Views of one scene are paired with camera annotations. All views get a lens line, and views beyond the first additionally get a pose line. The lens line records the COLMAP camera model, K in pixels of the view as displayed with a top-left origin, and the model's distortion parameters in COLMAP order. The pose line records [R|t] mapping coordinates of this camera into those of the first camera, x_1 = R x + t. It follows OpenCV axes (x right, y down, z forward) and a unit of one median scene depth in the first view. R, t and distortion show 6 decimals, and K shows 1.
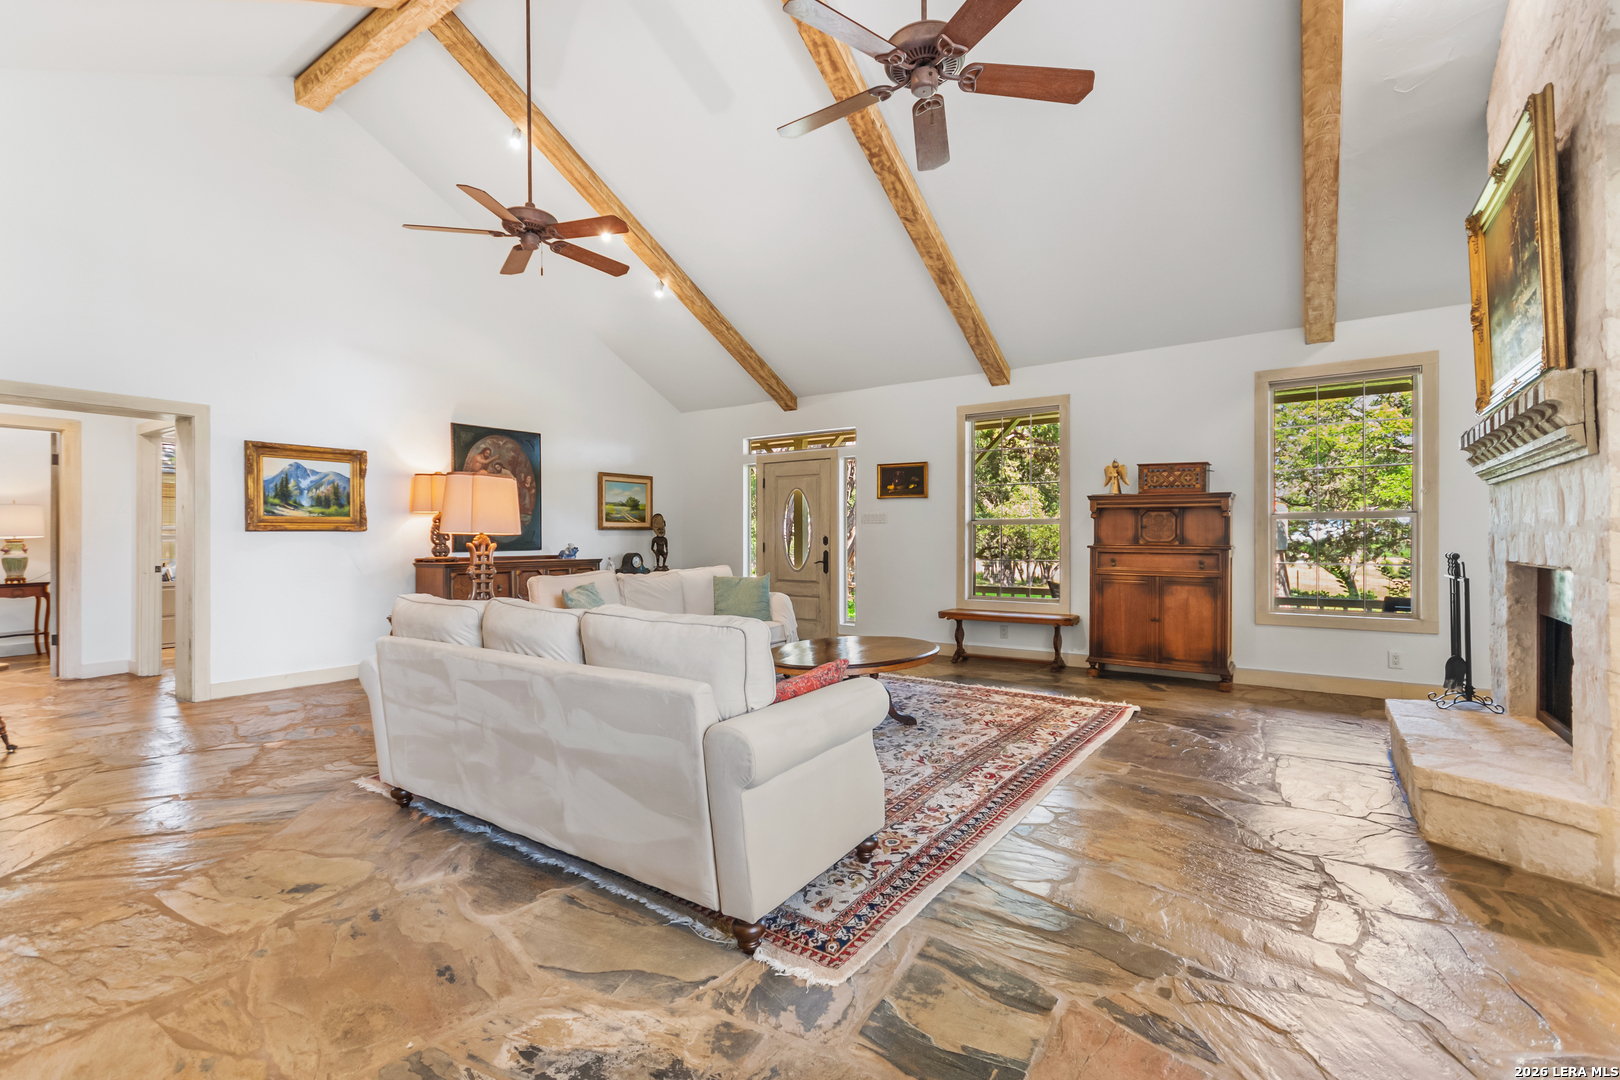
lens RADIAL K [[722.3, 0, 802.3], [0, 722.3, 537.5], [0, 0, 1]] dist [0.011845, -0.002867]
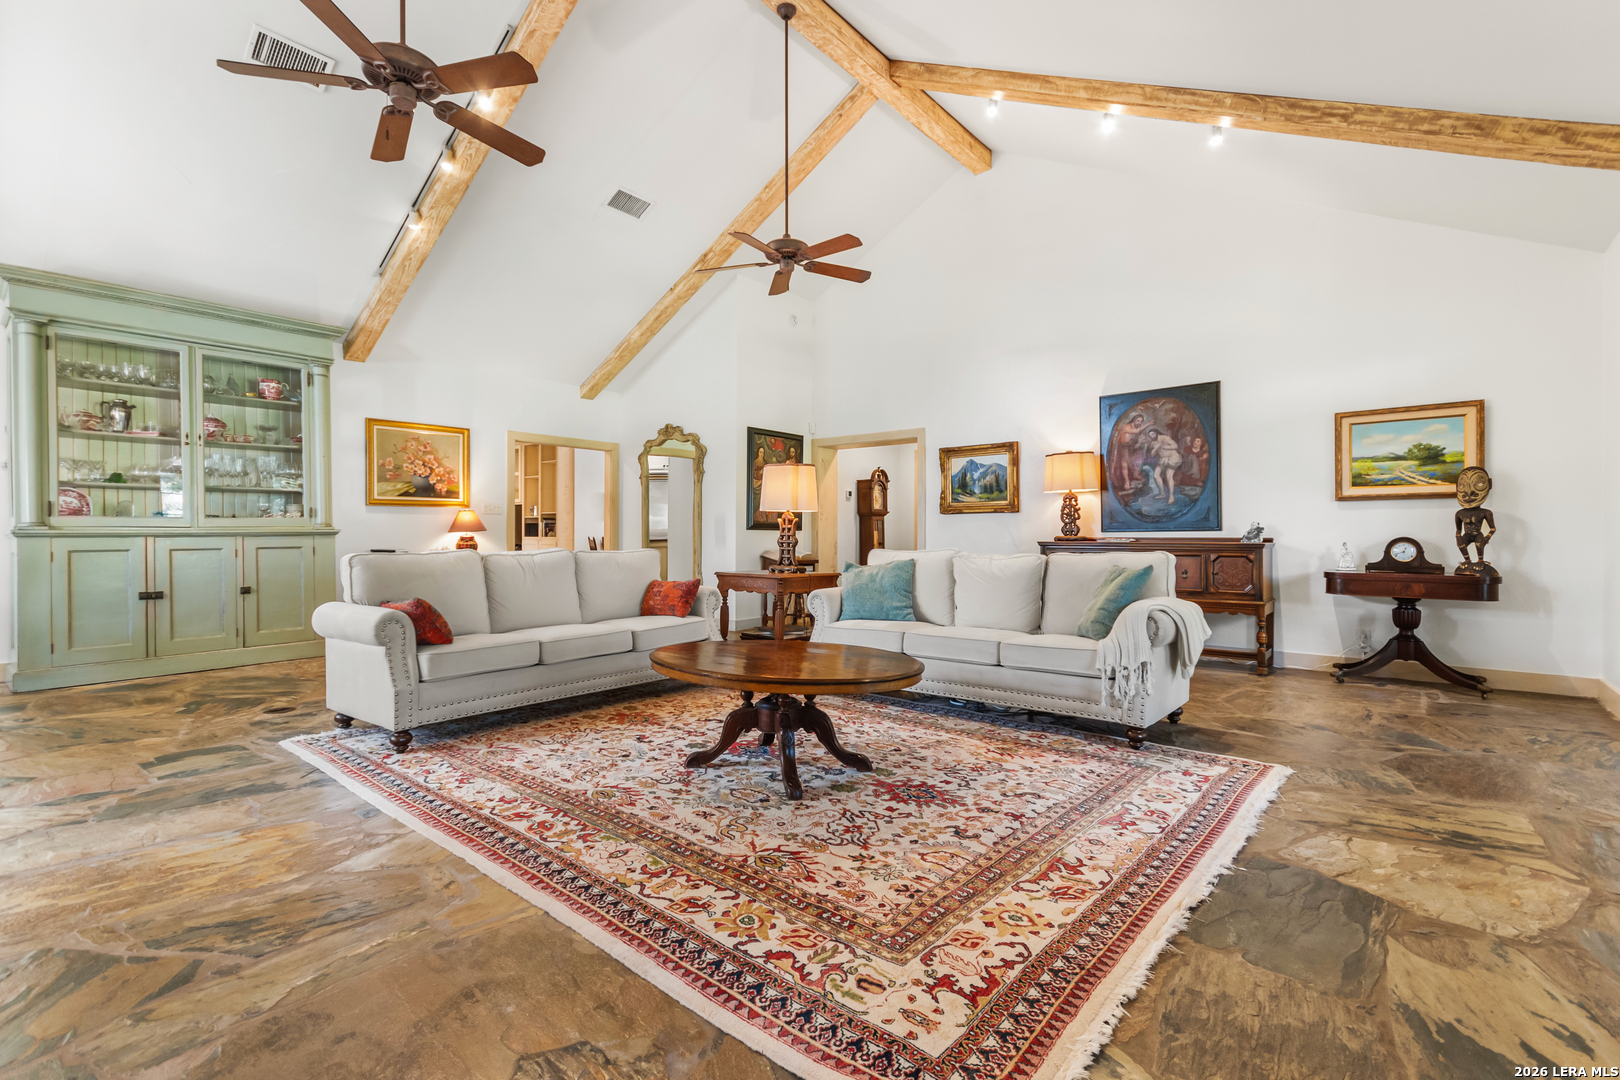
lens RADIAL K [[722.3, 0, 816.8], [0, 722.3, 542.9], [0, 0, 1]] dist [0.011845, -0.002867]
pose [[-0.073472, 0.016062, -0.997168, 0.598150], [0.004379, 0.999866, 0.015782, 0.021941], [0.997288, -0.003207, -0.073533, 0.827612]]
